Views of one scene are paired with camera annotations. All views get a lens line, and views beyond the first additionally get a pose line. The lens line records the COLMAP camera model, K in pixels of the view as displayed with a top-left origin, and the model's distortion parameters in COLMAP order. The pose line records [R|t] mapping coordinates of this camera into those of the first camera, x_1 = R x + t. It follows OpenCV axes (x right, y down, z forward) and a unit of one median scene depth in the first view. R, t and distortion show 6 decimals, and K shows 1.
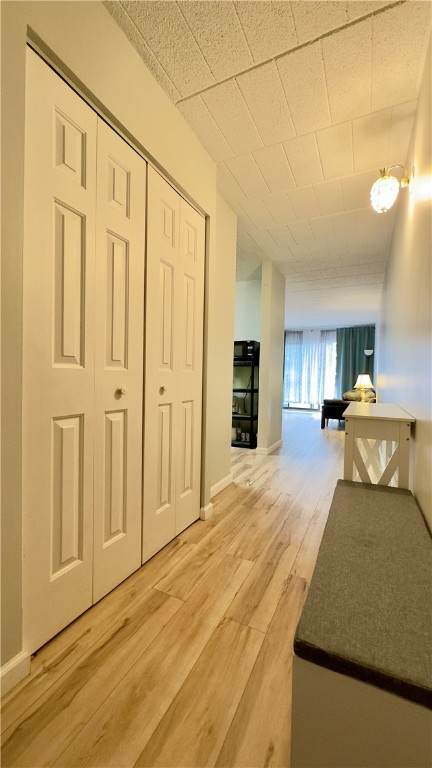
lens RADIAL K [[308.3, 0, 219.3], [0, 308.3, 385.0], [0, 0, 1]] dist [0.000212, -0.000018]
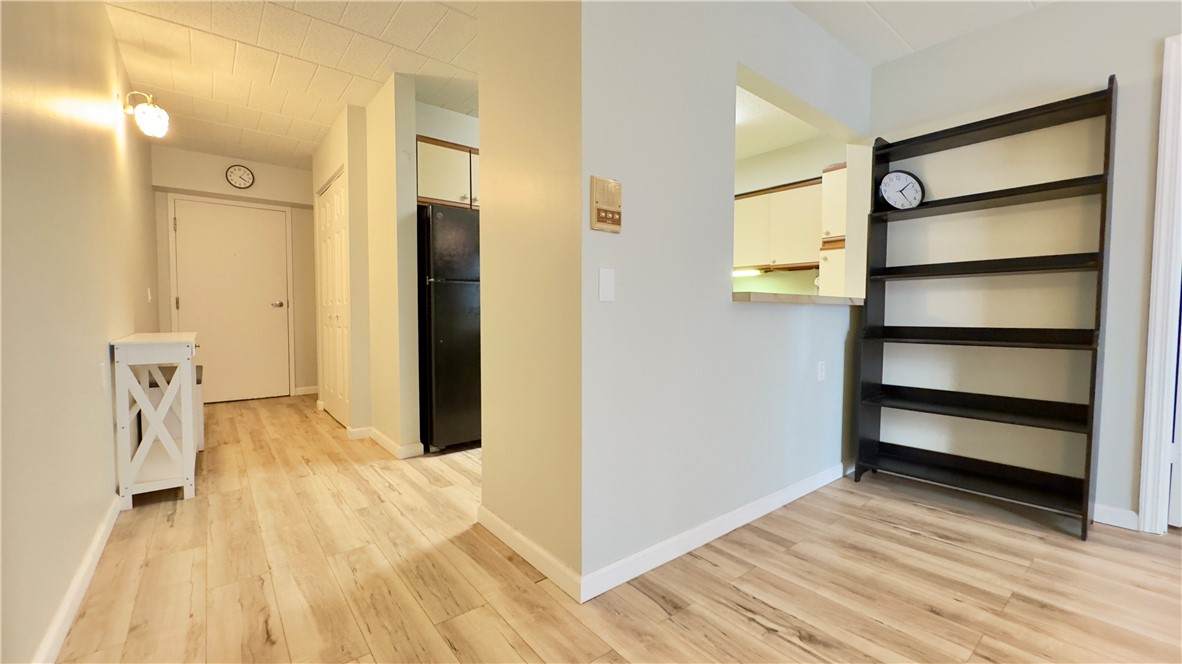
lens RADIAL K [[474.4, 0, 593.9], [0, 474.4, 330.9], [0, 0, 1]] dist [0.000212, -0.000018]
pose [[-0.432243, 0.020480, -0.901525, 1.374915], [-0.031572, 0.998785, 0.037826, -0.047064], [0.901204, 0.044813, -0.431071, 3.128764]]
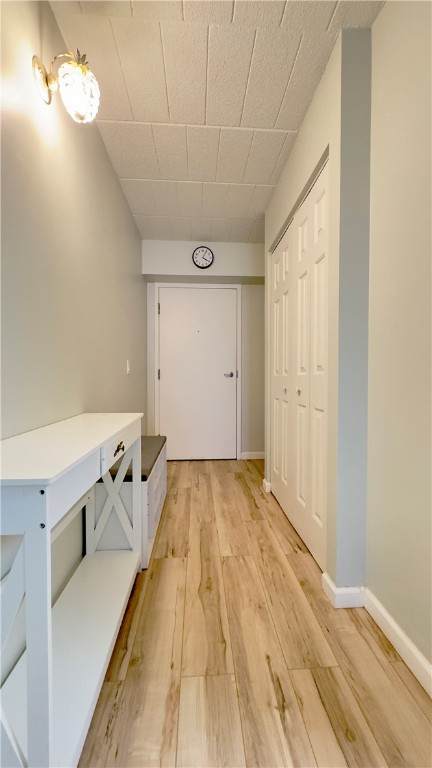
lens RADIAL K [[308.3, 0, 218.8], [0, 308.3, 381.8], [0, 0, 1]] dist [0.000212, -0.000018]
pose [[-0.871339, -0.009312, -0.490593, 0.617554], [-0.026575, 0.999248, 0.028234, -0.046486], [0.489961, 0.037639, -0.870931, 1.813538]]
